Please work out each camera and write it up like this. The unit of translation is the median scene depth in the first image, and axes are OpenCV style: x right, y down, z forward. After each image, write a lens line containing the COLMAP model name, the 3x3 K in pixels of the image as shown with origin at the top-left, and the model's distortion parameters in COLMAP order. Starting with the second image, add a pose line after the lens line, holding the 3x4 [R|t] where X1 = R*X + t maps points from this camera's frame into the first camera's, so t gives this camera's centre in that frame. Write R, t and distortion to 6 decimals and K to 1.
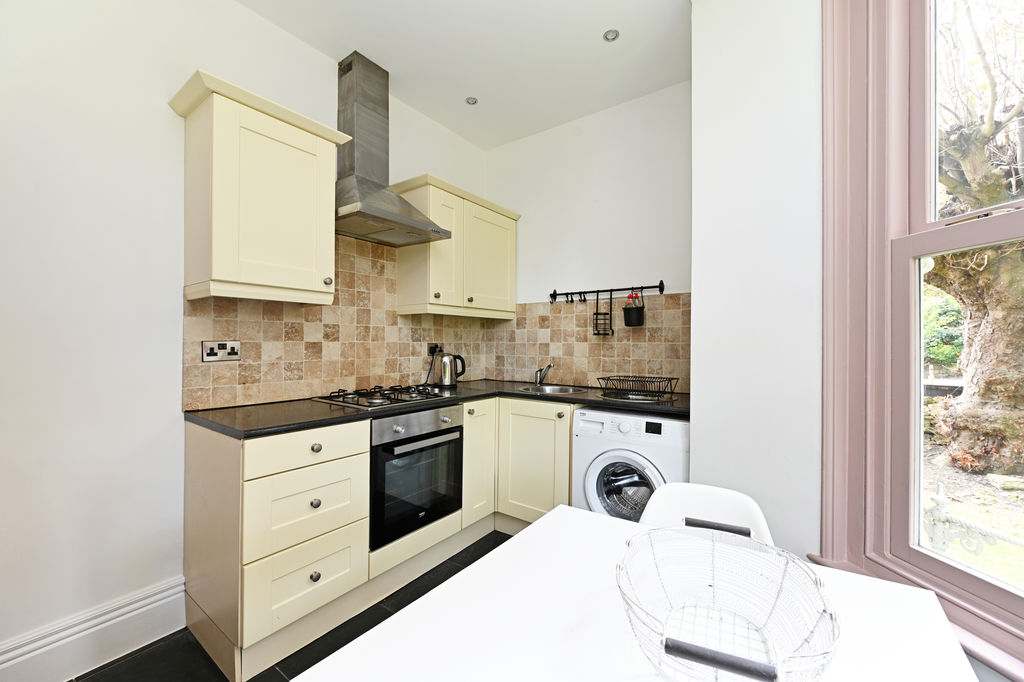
lens RADIAL K [[402.1, 0, 516.9], [0, 402.1, 341.3], [0, 0, 1]] dist [-0.008834, 0.000008]
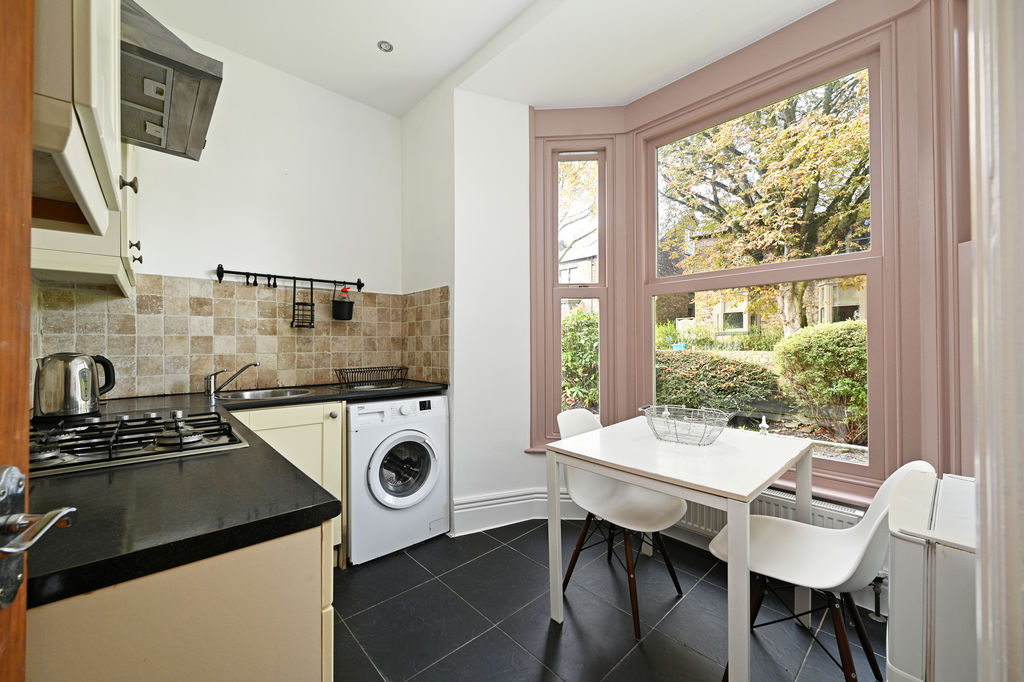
lens RADIAL K [[402.1, 0, 516.7], [0, 402.1, 341.2], [0, 0, 1]] dist [-0.008834, 0.000008]
pose [[0.211823, -0.000423, 0.977308, -0.552256], [-0.000559, 1.000000, 0.000554, 0.014006], [-0.977308, -0.000664, 0.211823, 0.327152]]
